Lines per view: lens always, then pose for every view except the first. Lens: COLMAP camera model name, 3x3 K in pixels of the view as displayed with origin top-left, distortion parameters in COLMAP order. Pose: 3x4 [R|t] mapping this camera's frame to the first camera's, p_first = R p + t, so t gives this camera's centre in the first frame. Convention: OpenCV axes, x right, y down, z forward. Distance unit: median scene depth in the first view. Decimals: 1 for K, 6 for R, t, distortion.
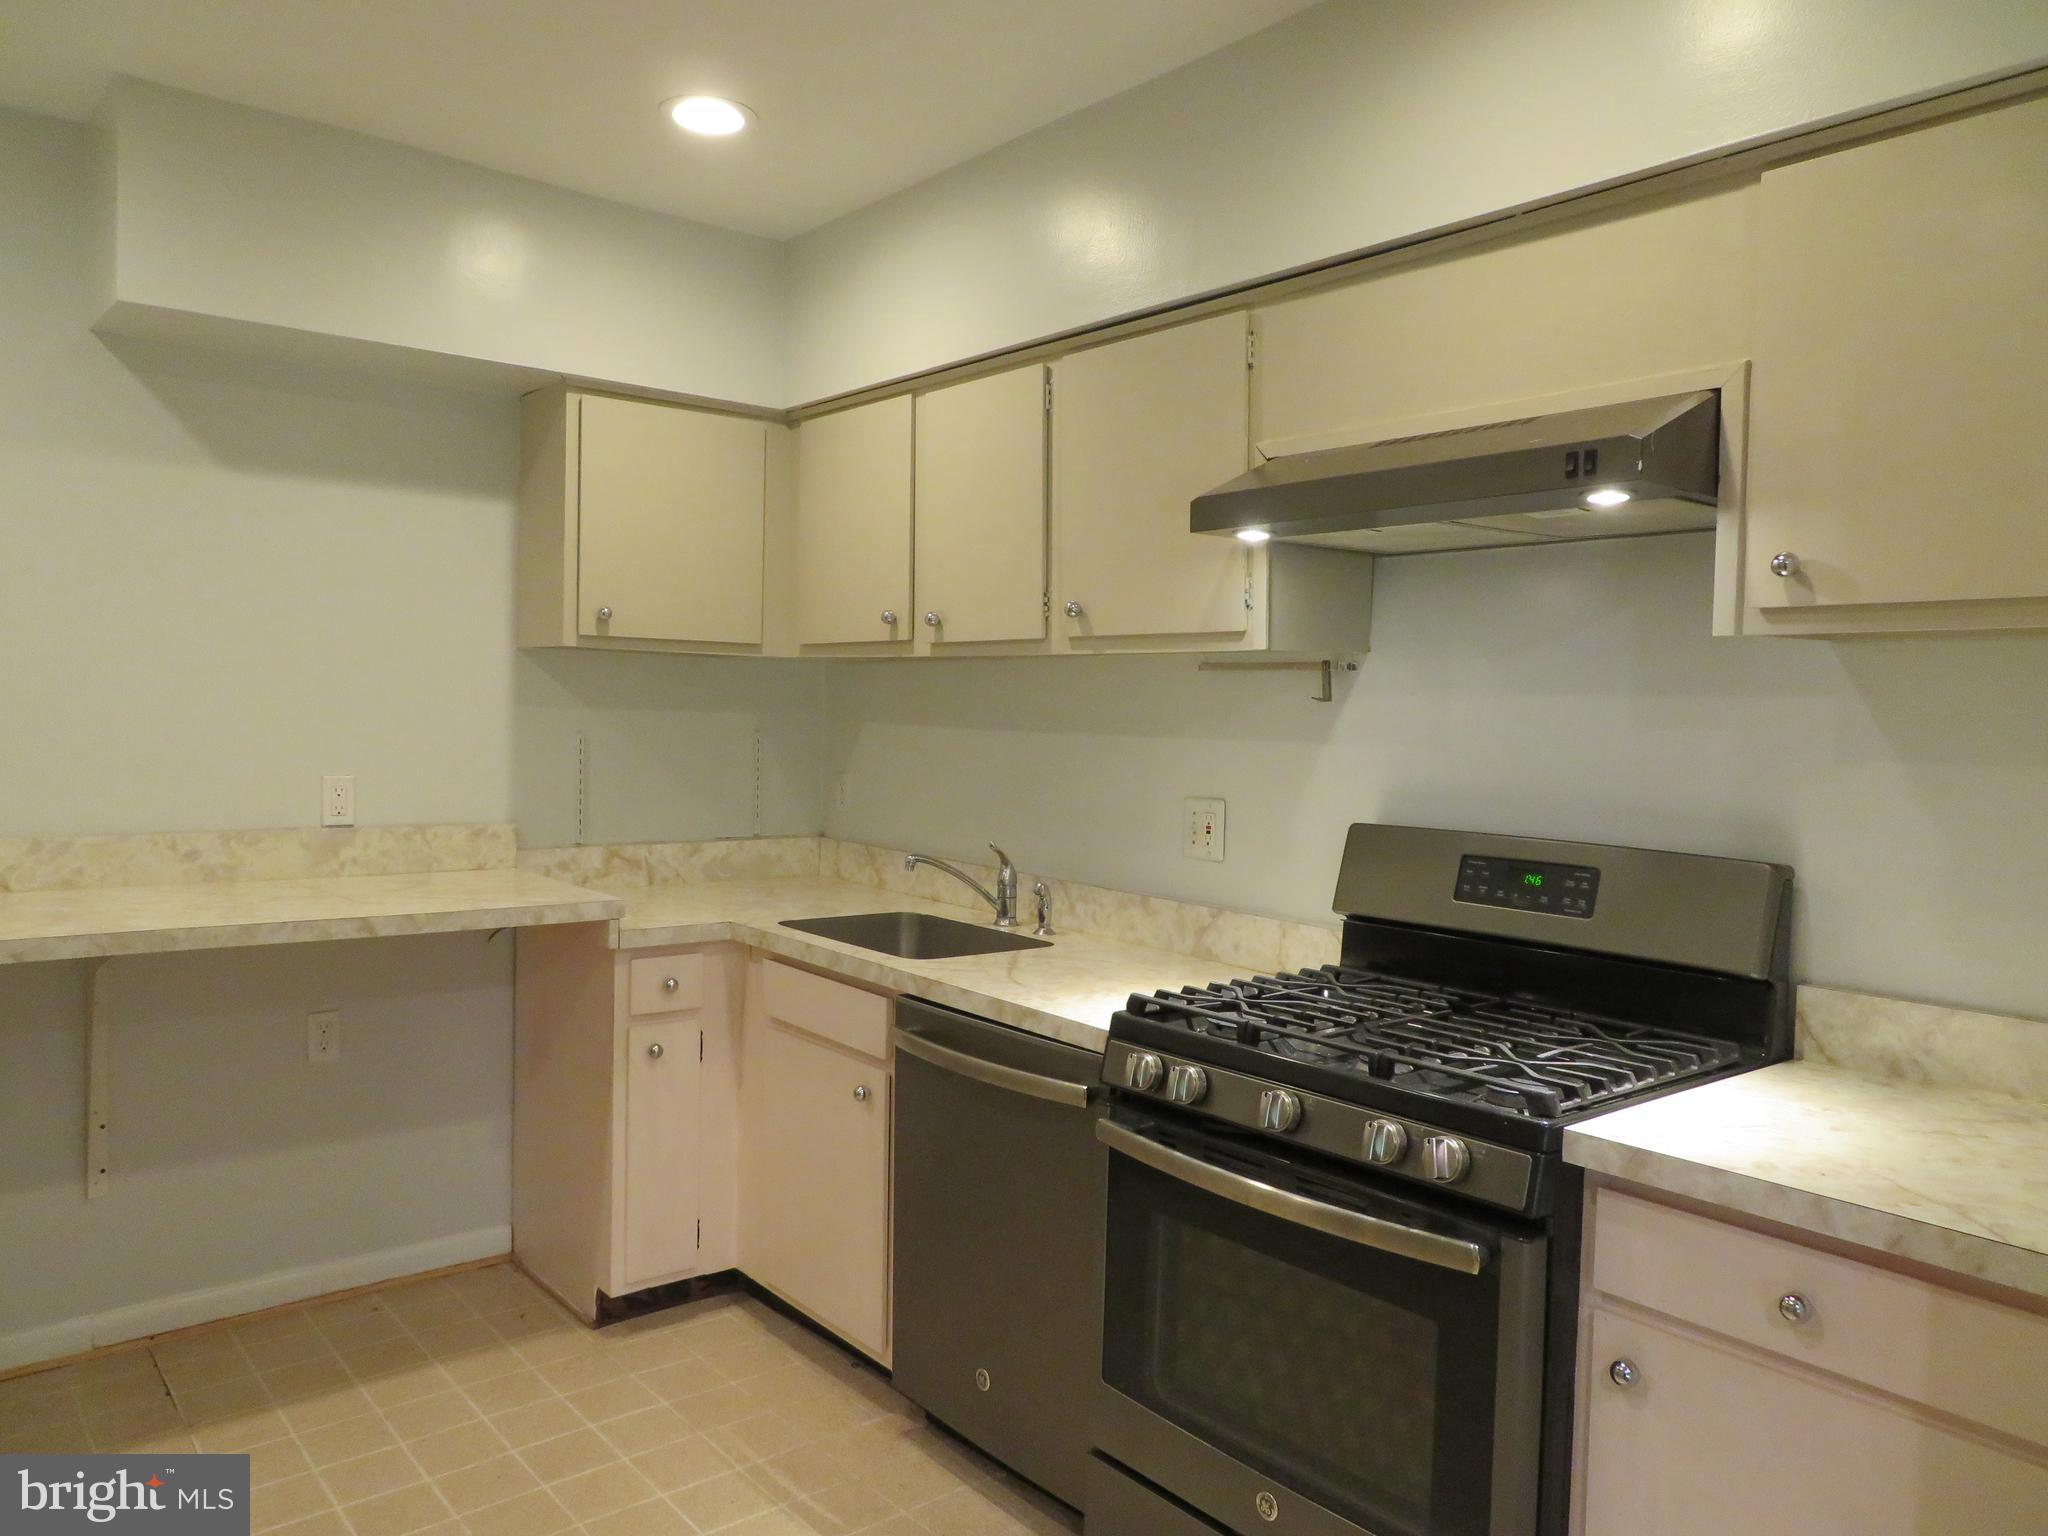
lens RADIAL K [[1460.9, 0, 1023.2], [0, 1460.9, 768.0], [0, 0, 1]] dist [-0.004496, -0.005202]
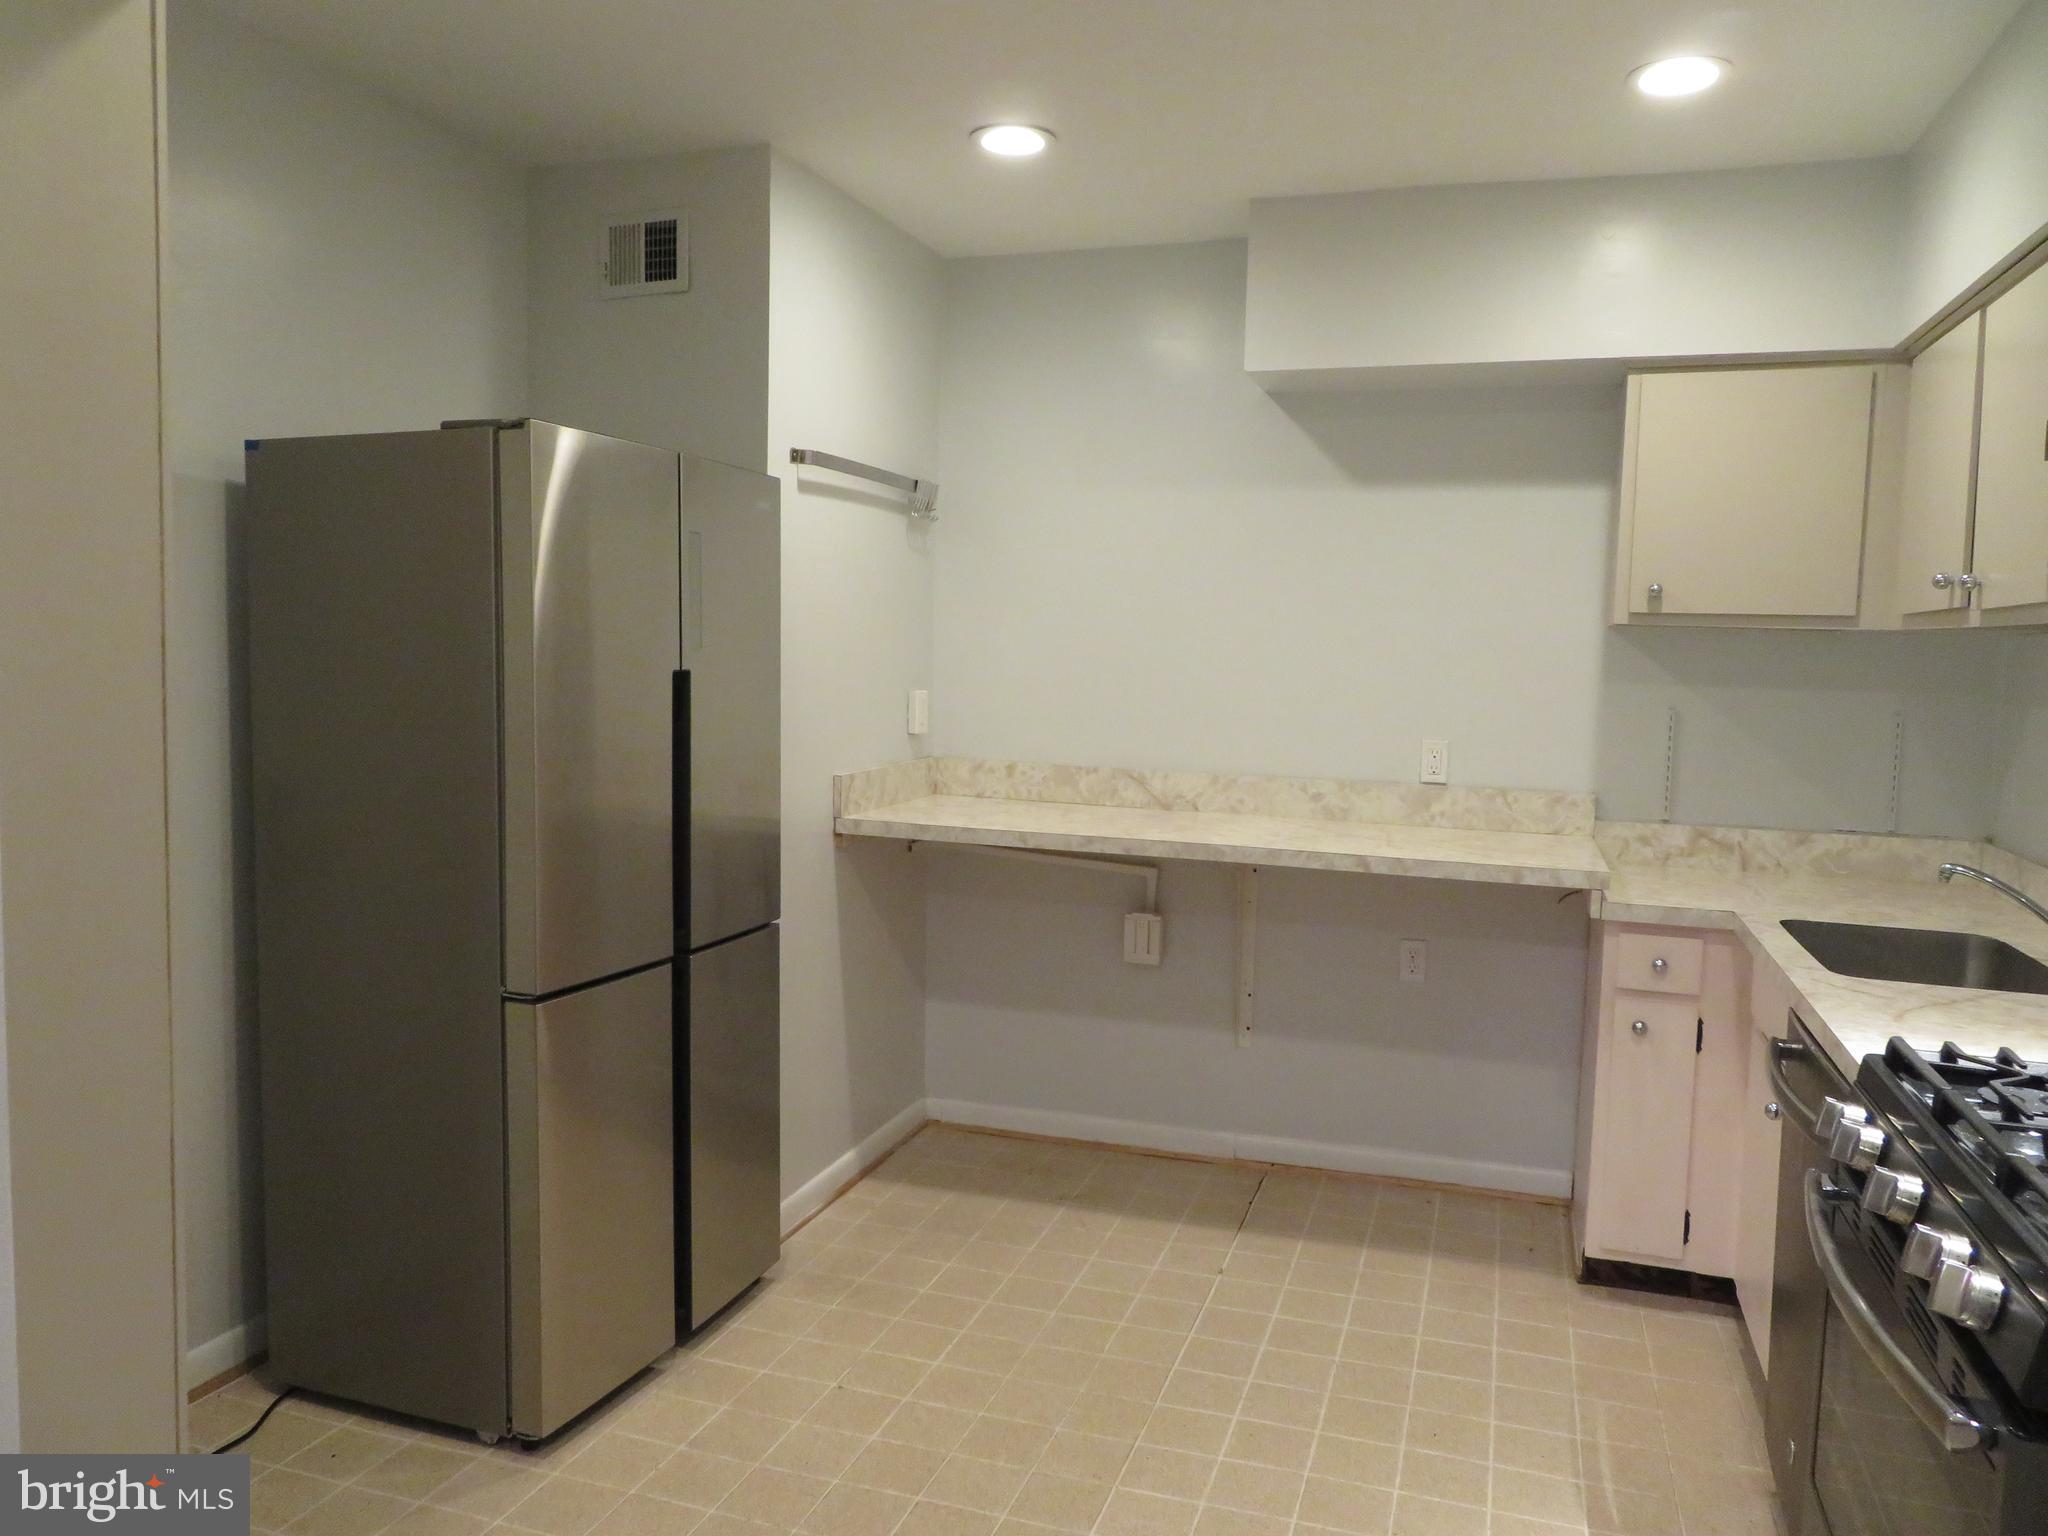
lens RADIAL K [[1460.9, 0, 1022.3], [0, 1460.9, 766.1], [0, 0, 1]] dist [-0.004496, -0.005202]
pose [[0.530983, 0.058097, -0.845389, 0.342438], [-0.047371, 0.998122, 0.038840, -0.003730], [0.846058, 0.019424, 0.532738, 0.102634]]
